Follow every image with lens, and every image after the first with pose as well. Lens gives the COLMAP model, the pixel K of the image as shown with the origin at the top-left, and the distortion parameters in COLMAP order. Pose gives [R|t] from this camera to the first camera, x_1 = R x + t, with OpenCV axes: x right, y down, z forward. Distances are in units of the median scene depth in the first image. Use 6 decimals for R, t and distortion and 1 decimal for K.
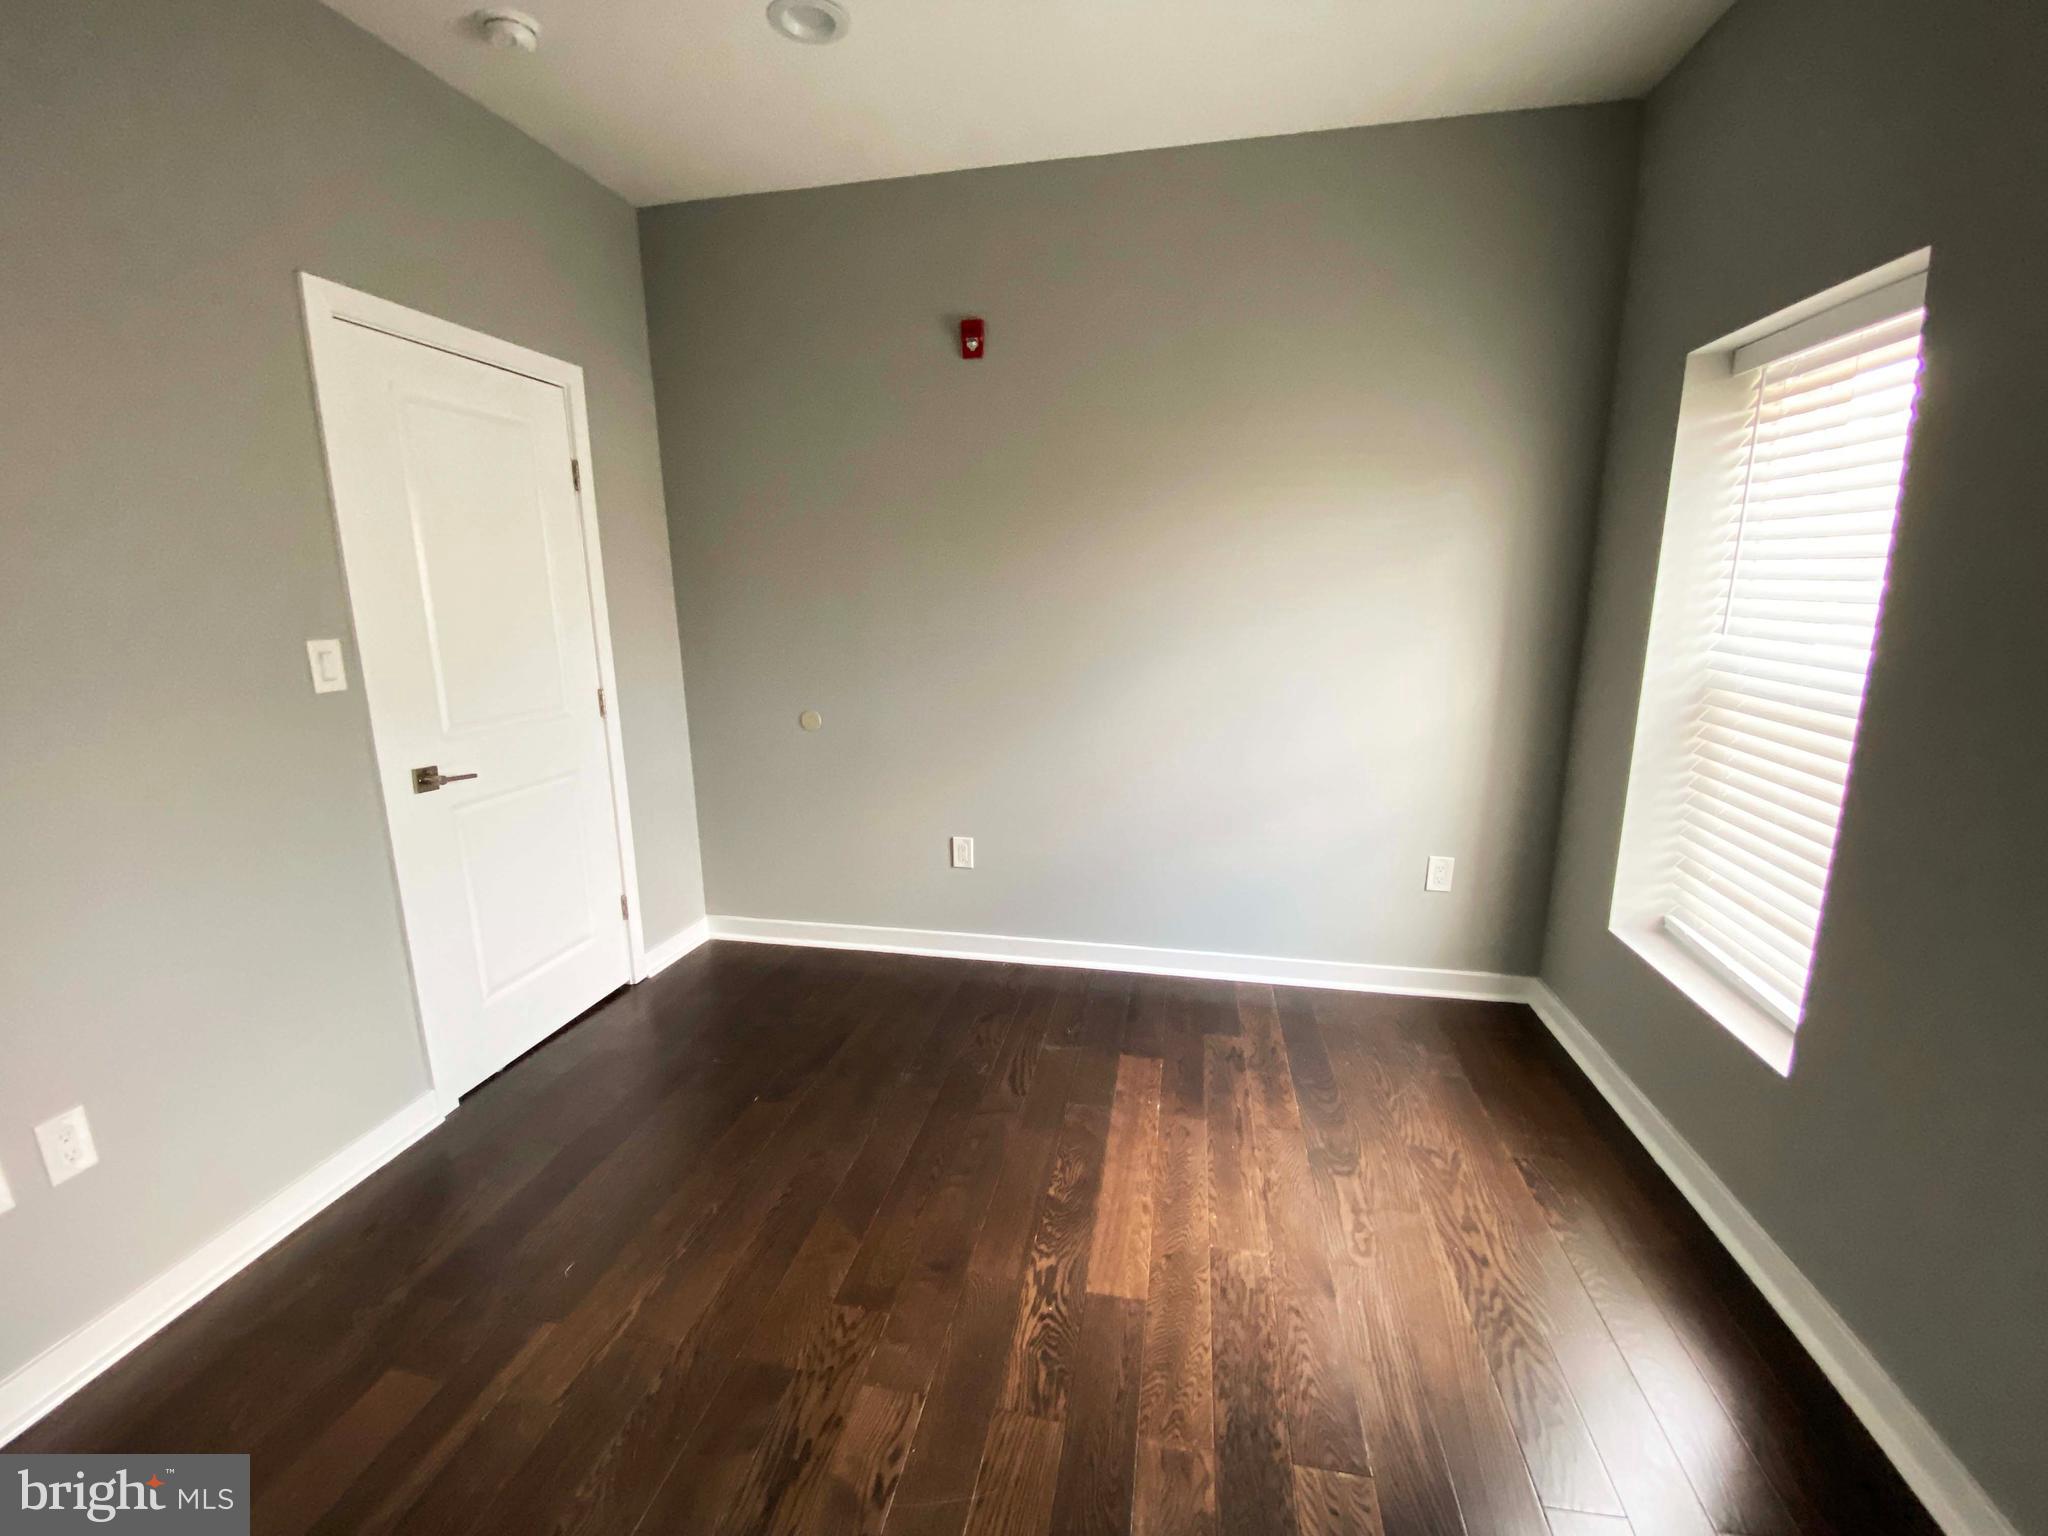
lens RADIAL K [[832.0, 0, 1024.0], [0, 832.0, 768.0], [0, 0, 1]] dist [0.045193, -0.031330]
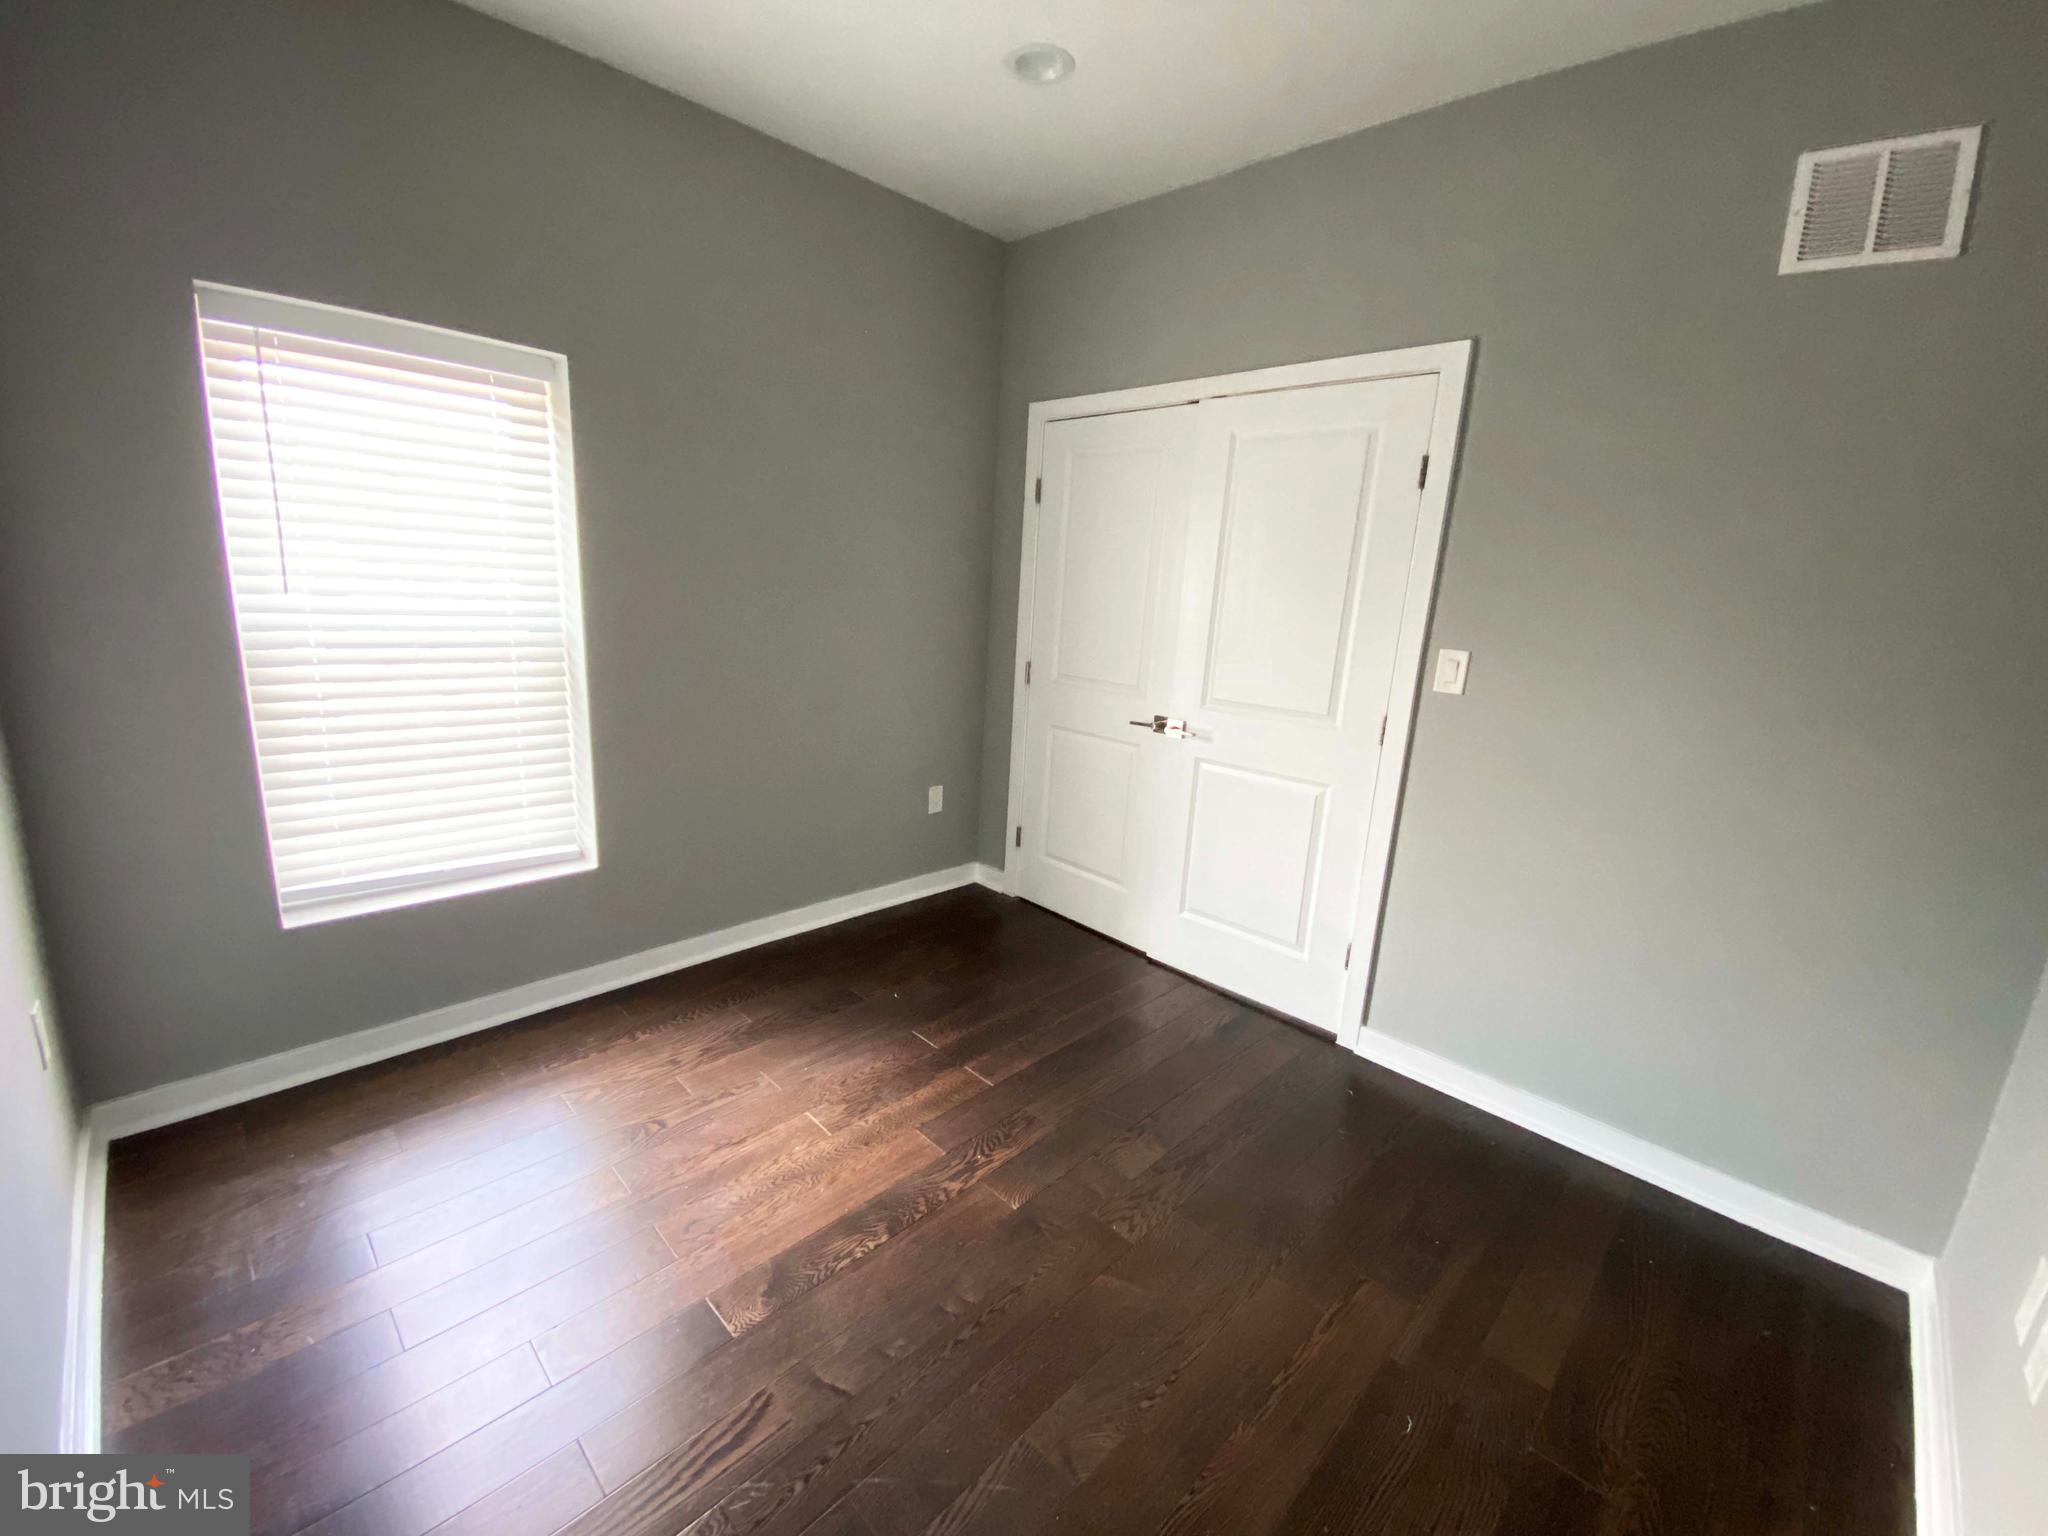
lens RADIAL K [[832.0, 0, 1024.0], [0, 832.0, 768.0], [0, 0, 1]] dist [0.045193, -0.031330]
pose [[-0.834390, -0.157280, 0.528257, -0.580011], [0.073484, 0.918122, 0.389425, -0.362478], [-0.546253, 0.363751, -0.754515, 1.657738]]
